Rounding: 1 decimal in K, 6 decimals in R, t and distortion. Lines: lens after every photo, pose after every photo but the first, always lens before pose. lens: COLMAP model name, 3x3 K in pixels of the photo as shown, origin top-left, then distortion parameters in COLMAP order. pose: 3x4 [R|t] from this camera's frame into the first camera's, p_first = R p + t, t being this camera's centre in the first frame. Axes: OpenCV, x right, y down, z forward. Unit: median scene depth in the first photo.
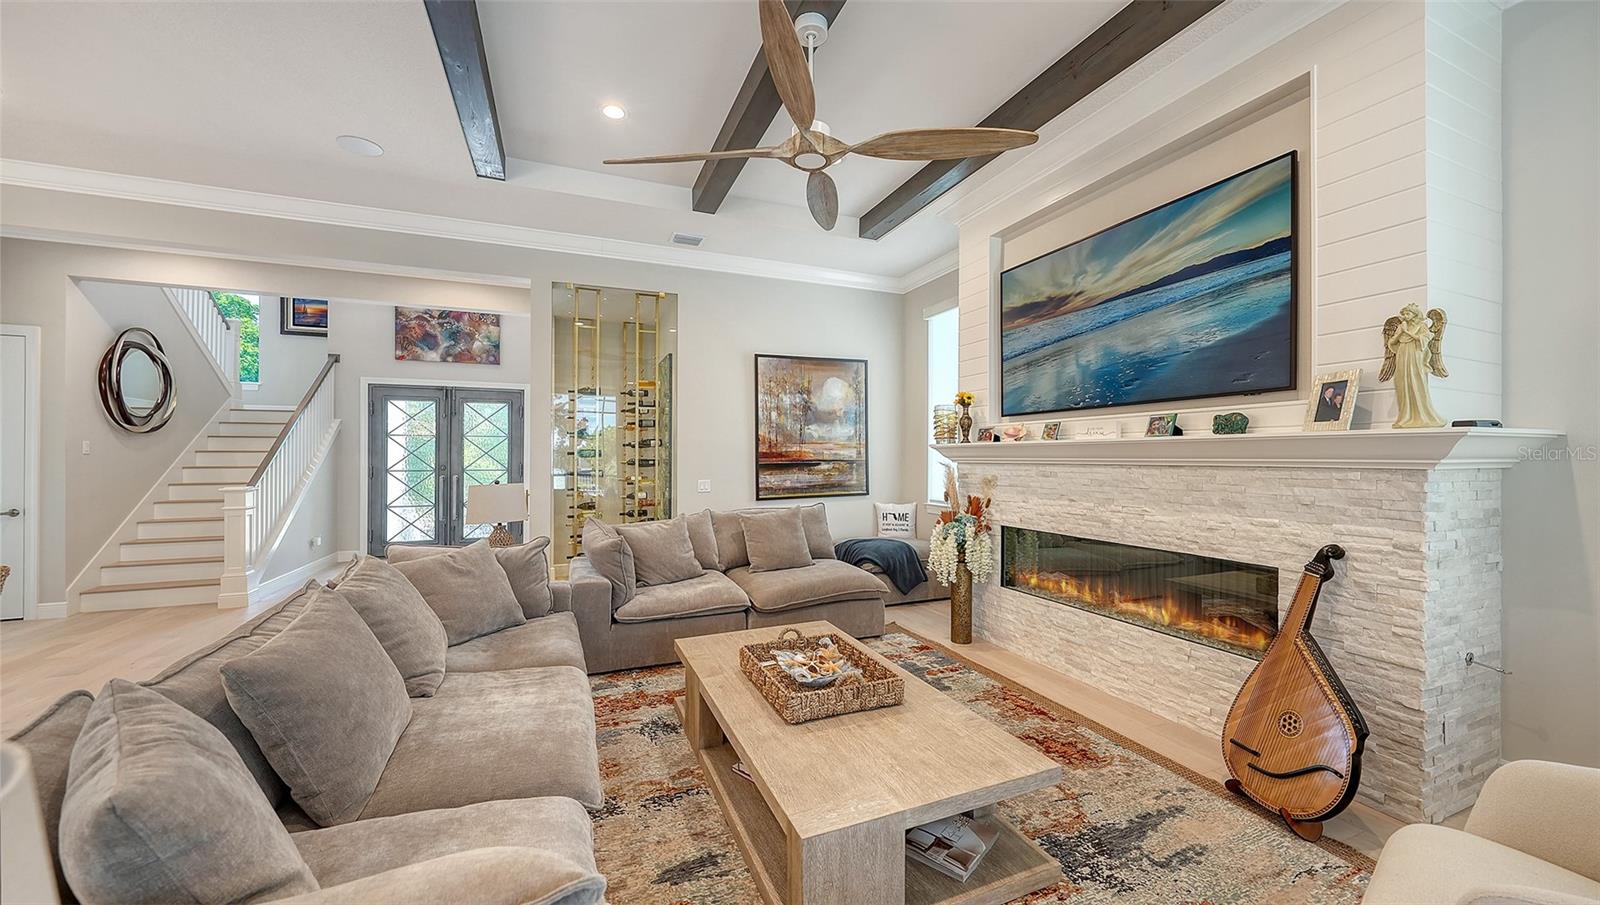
lens RADIAL K [[579.8, 0, 806.1], [0, 579.8, 464.9], [0, 0, 1]] dist [-0.003510, -0.000241]
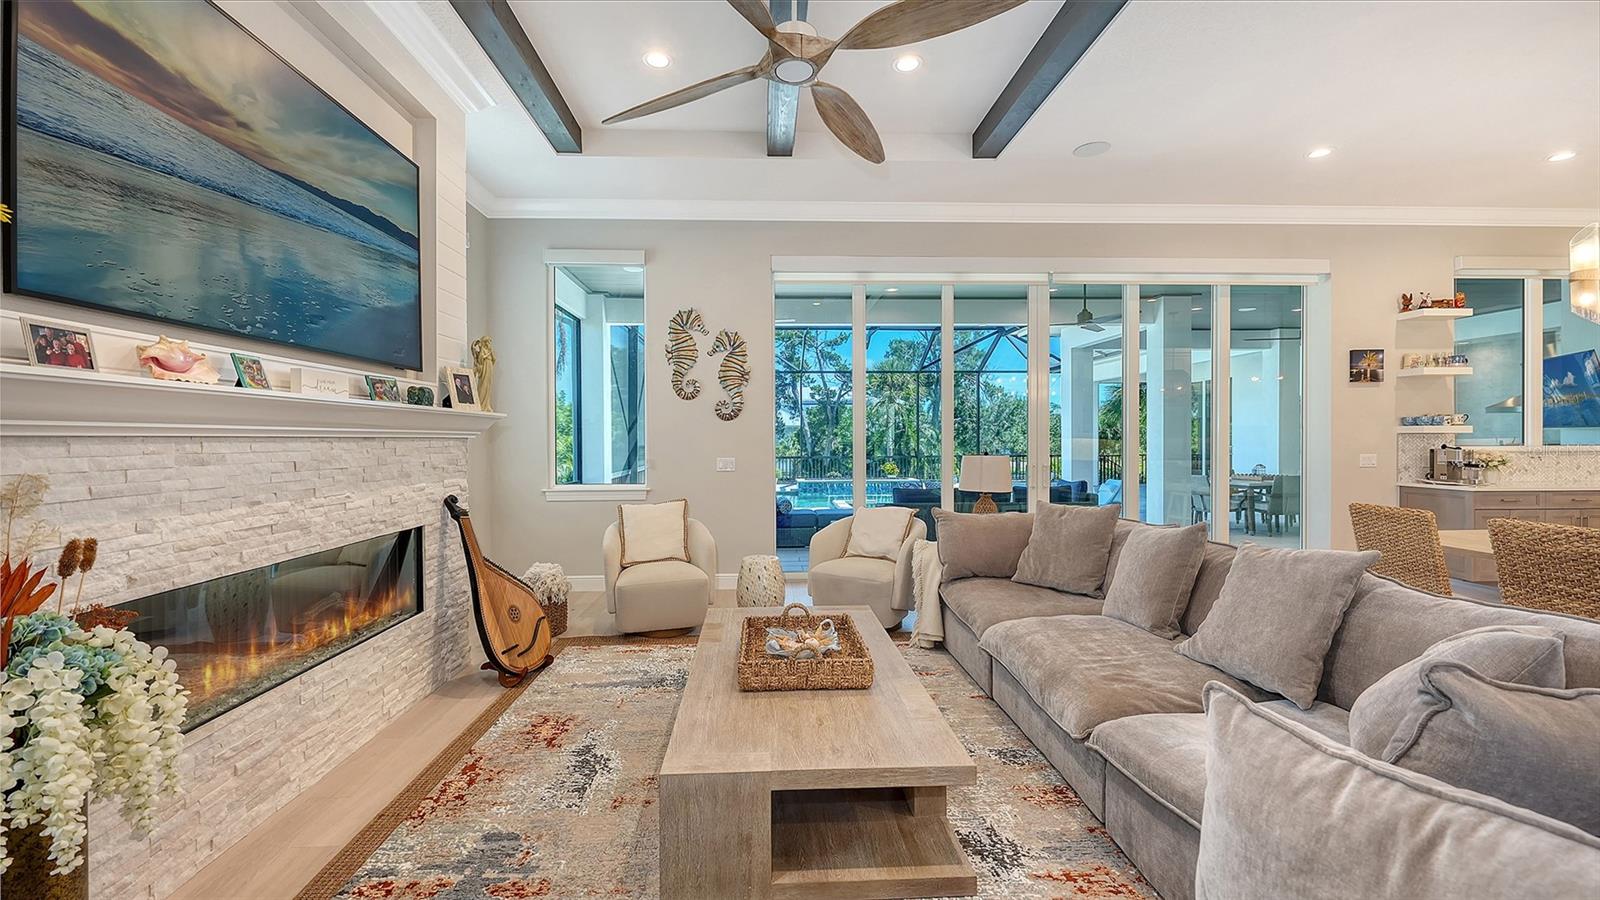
lens RADIAL K [[657.5, 0, 776.4], [0, 657.5, 443.7], [0, 0, 1]] dist [-0.002953, -0.000282]
pose [[-0.933646, -0.002690, 0.358188, -0.214185], [0.005715, 0.999733, 0.022404, -0.005861], [-0.358153, 0.022964, -0.933381, 1.355267]]
